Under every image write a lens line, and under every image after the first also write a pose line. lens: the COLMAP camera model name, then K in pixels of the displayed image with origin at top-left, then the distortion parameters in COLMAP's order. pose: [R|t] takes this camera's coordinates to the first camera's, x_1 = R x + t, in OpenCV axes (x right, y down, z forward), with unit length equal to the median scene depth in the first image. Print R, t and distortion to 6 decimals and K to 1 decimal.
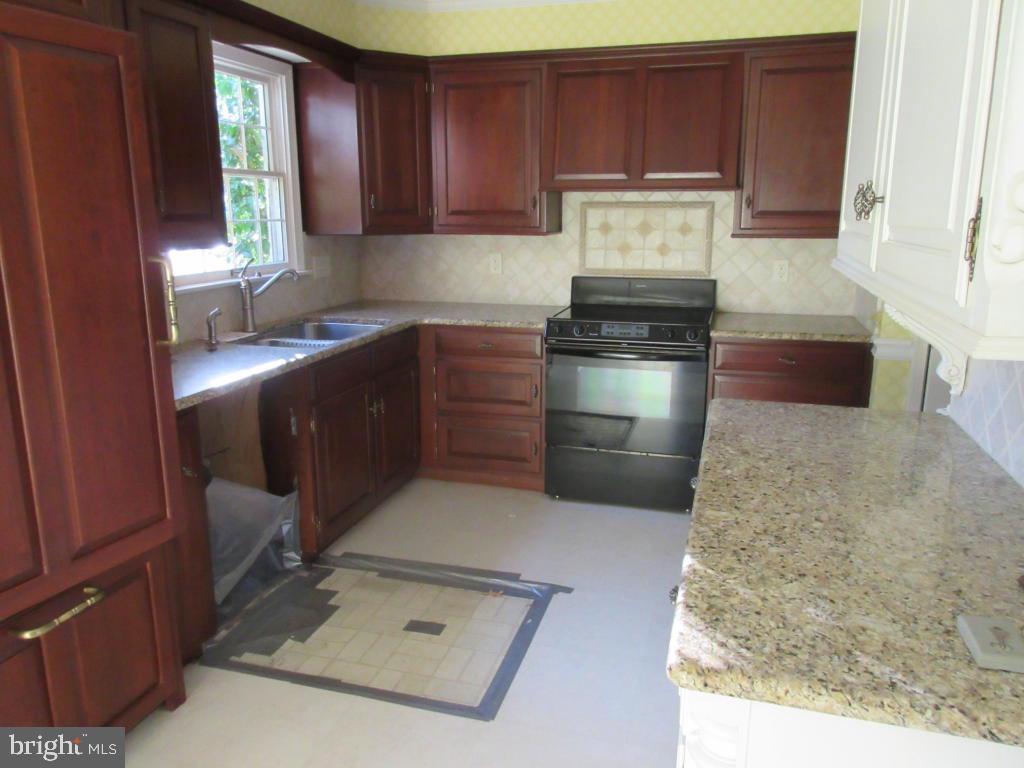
lens RADIAL K [[765.4, 0, 517.5], [0, 765.4, 389.0], [0, 0, 1]] dist [-0.004932, 0.012850]
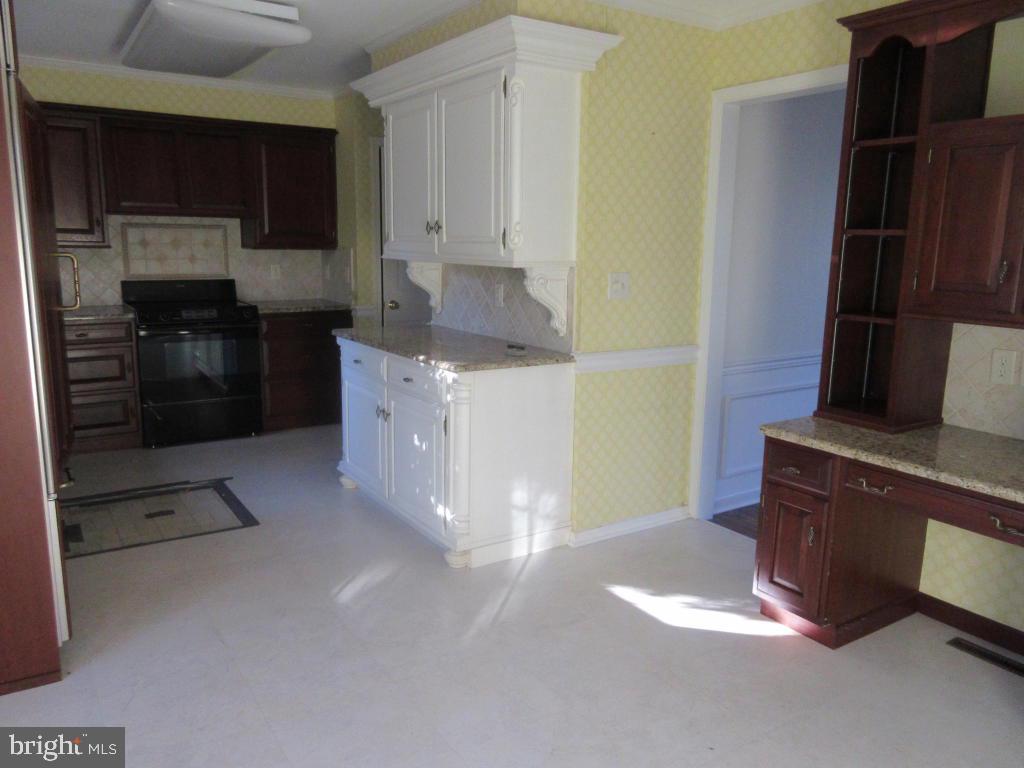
lens RADIAL K [[765.4, 0, 509.7], [0, 765.4, 383.4], [0, 0, 1]] dist [-0.004932, 0.012850]
pose [[0.655142, -0.128962, 0.744418, -0.518968], [0.157520, 0.986986, 0.032356, 0.089017], [-0.738902, 0.096063, 0.666930, -0.336009]]
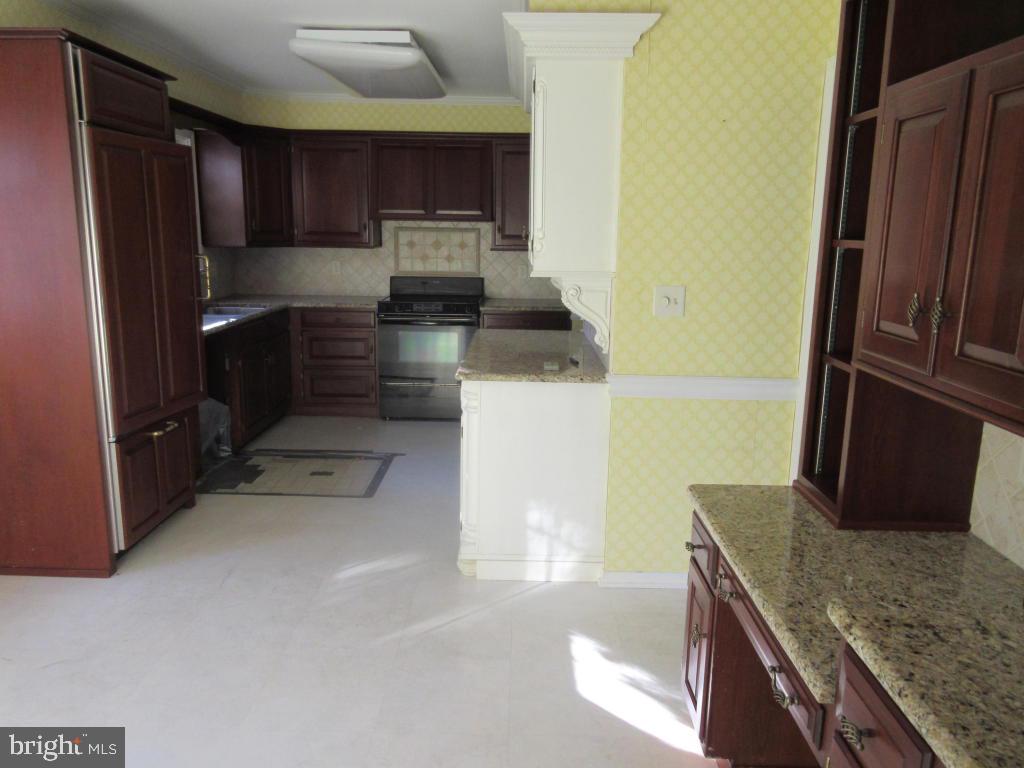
lens RADIAL K [[765.4, 0, 512.5], [0, 765.4, 384.0], [0, 0, 1]] dist [-0.004932, 0.012850]
pose [[0.964791, -0.036954, 0.260410, -0.104961], [0.044695, 0.998716, -0.023864, 0.120993], [-0.259194, 0.034663, 0.965203, -0.550592]]
